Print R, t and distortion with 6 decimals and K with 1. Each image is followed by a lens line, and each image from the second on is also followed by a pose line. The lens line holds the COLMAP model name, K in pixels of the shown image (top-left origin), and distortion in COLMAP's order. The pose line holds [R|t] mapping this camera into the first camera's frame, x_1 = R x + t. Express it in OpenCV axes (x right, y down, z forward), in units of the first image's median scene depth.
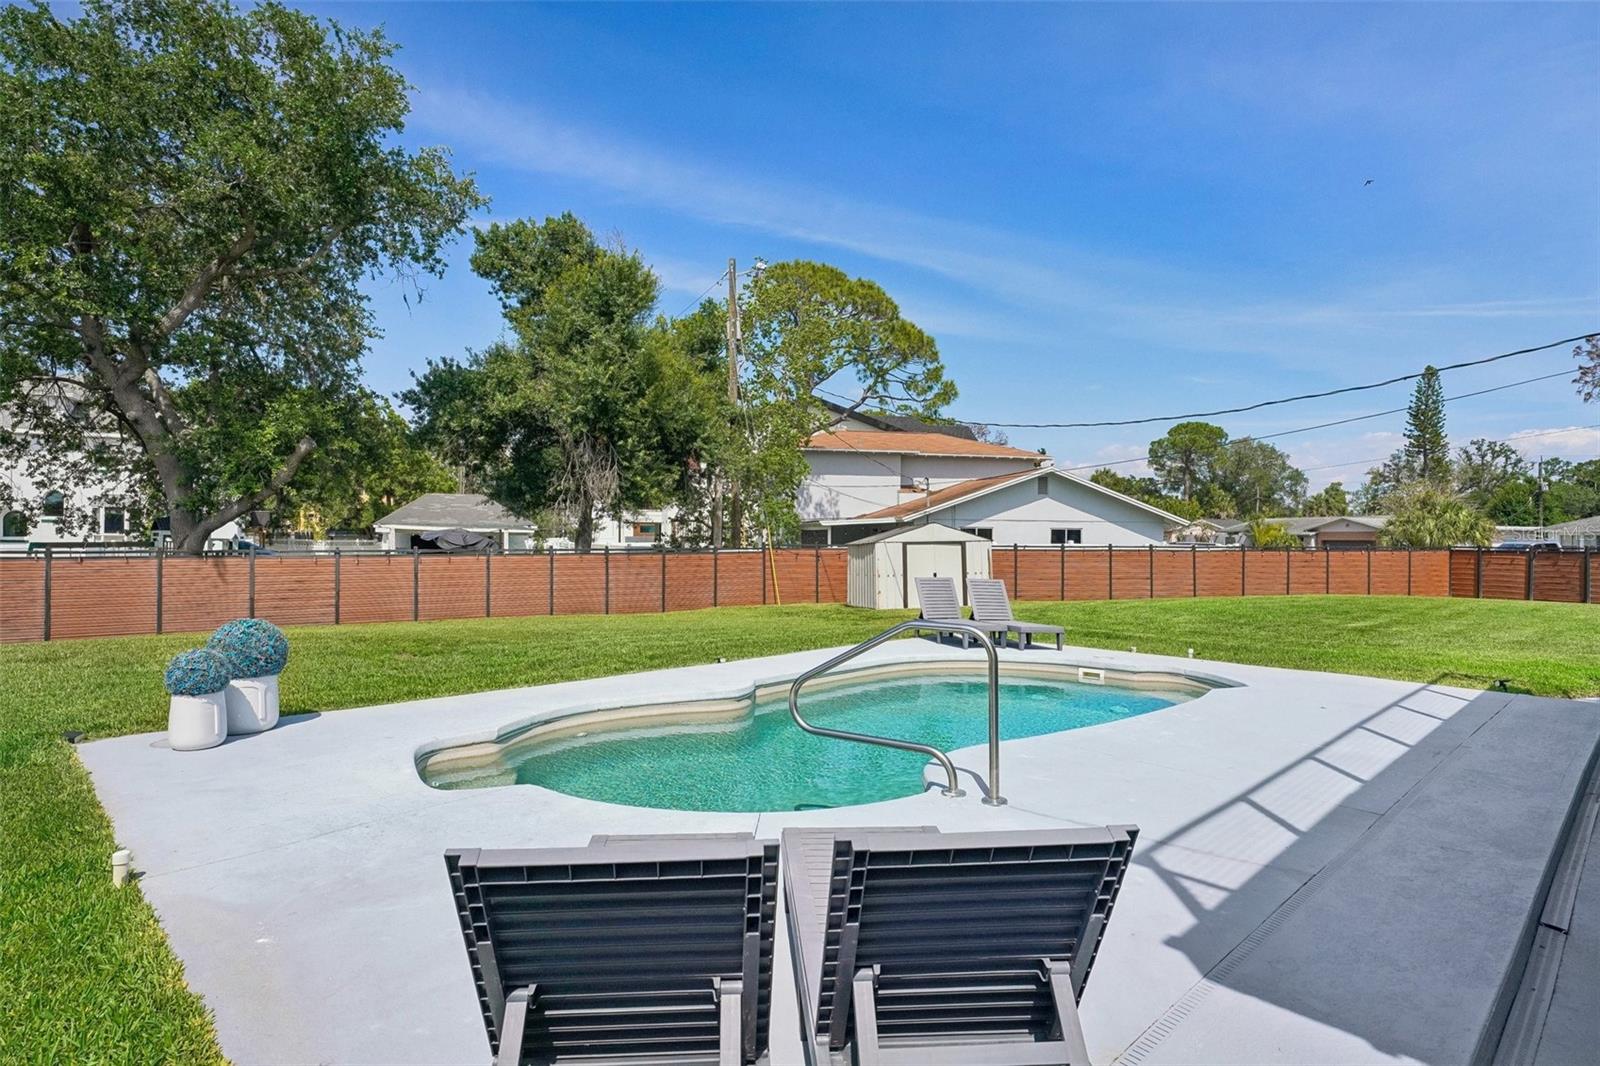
lens RADIAL K [[846.4, 0, 794.7], [0, 846.4, 534.7], [0, 0, 1]] dist [0.020003, 0.002510]
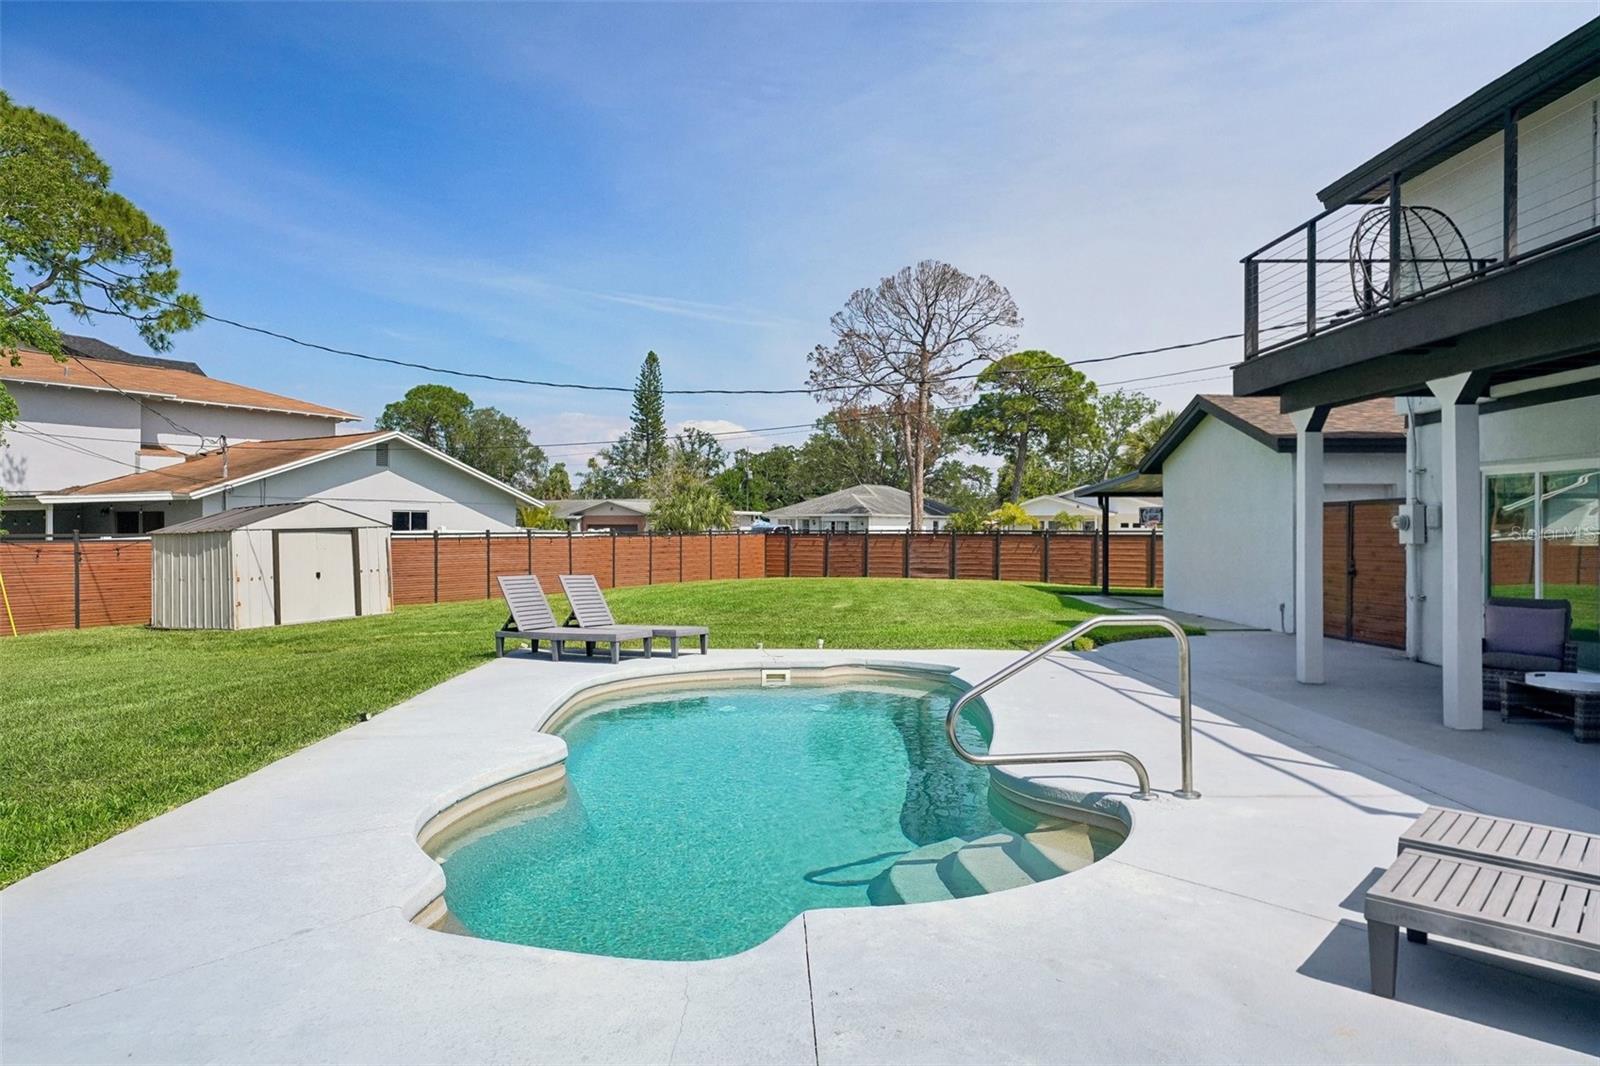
lens RADIAL K [[1052.9, 0, 778.0], [0, 1052.9, 527.7], [0, 0, 1]] dist [0.030993, -0.006177]
pose [[0.702519, -0.005667, 0.711642, -0.095812], [-0.000646, 0.999963, 0.008601, -0.000234], [-0.711664, -0.006502, 0.702490, 0.049175]]
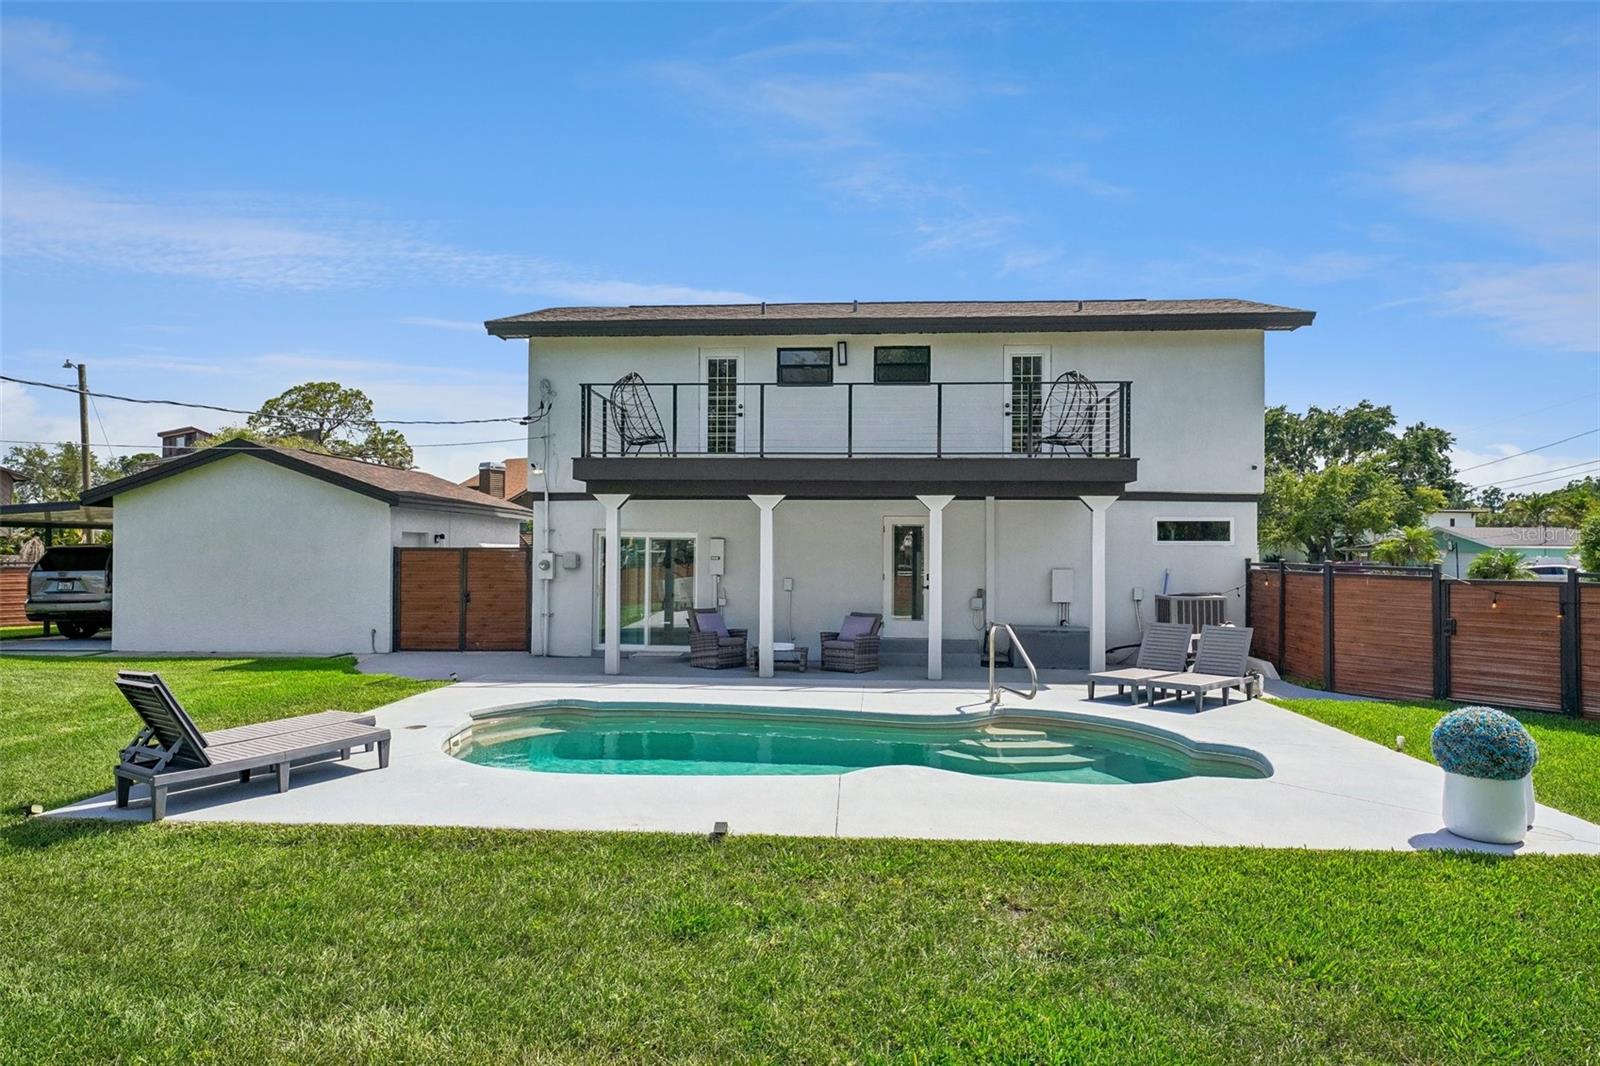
lens RADIAL K [[944.2, 0, 798.3], [0, 944.2, 542.6], [0, 0, 1]] dist [0.017231, -0.001204]
pose [[-0.672371, -0.006195, 0.740189, -0.125177], [-0.015624, 0.999861, -0.005824, -0.007418], [-0.740050, -0.015480, -0.672374, 0.304189]]
